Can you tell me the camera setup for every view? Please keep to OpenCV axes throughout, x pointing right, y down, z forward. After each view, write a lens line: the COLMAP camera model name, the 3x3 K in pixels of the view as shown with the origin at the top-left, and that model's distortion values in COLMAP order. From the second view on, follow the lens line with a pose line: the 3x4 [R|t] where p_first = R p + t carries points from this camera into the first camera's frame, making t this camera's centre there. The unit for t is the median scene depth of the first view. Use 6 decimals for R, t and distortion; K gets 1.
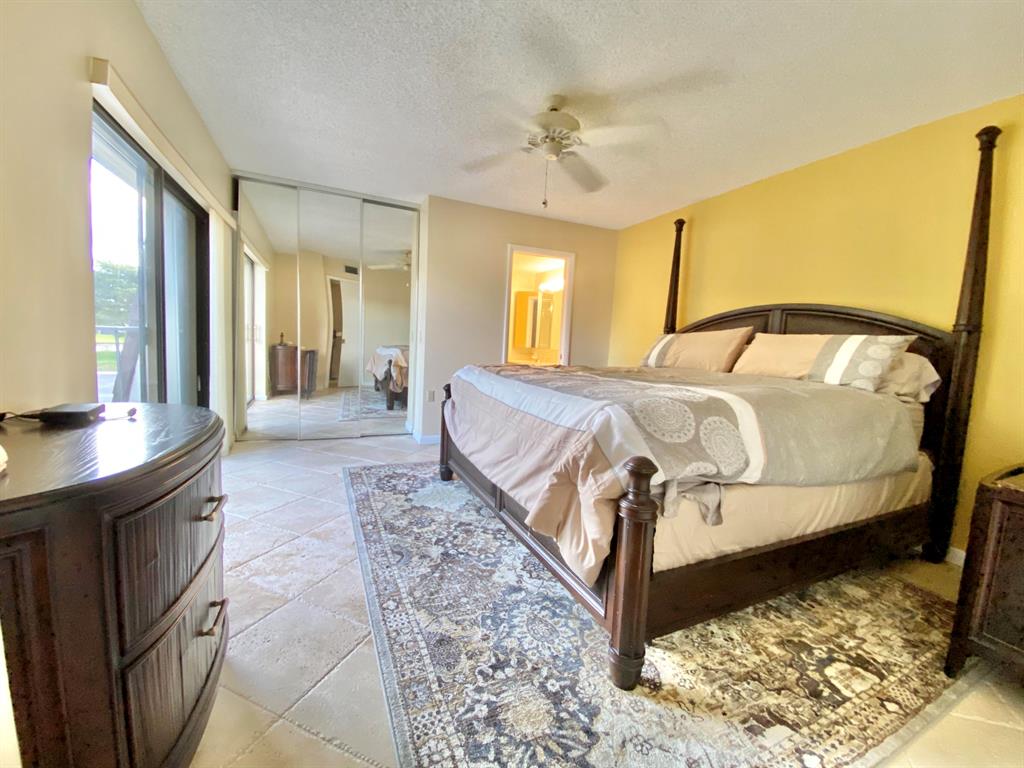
lens RADIAL K [[422.0, 0, 516.6], [0, 422.0, 380.7], [0, 0, 1]] dist [-0.000437, -0.000185]
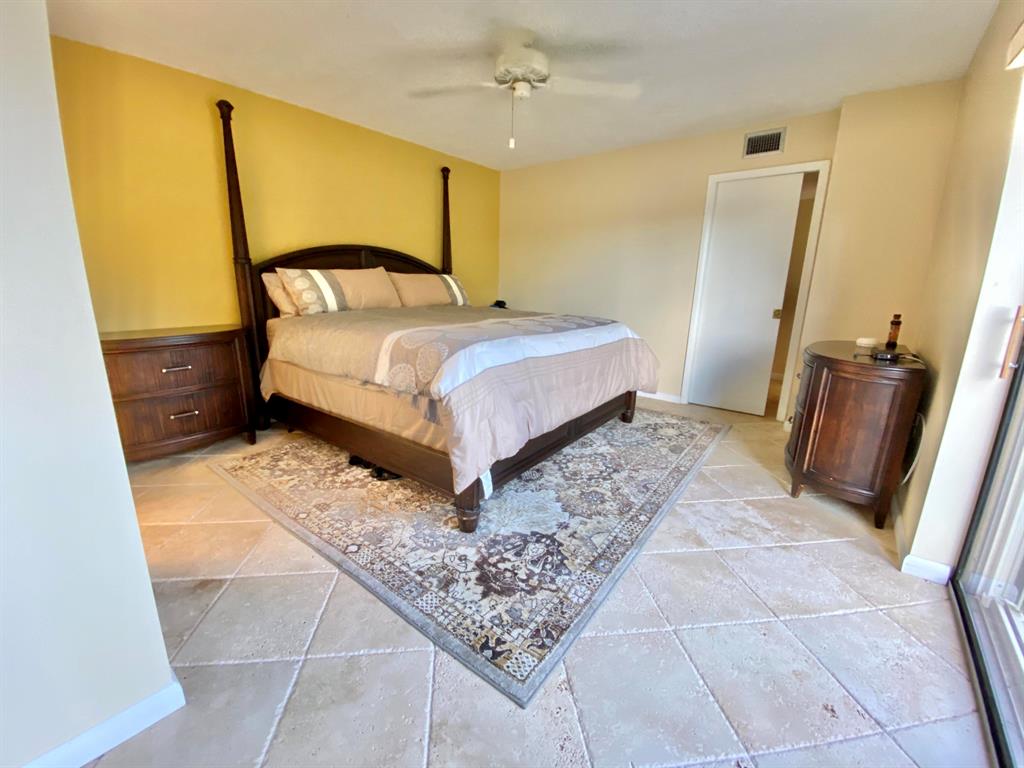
lens RADIAL K [[422.0, 0, 514.9], [0, 422.0, 382.5], [0, 0, 1]] dist [-0.000437, -0.000185]
pose [[-0.468178, -0.280640, 0.837885, -0.866501], [0.044808, 0.939466, 0.339700, -0.233733], [-0.882497, 0.196584, -0.427262, 1.521115]]
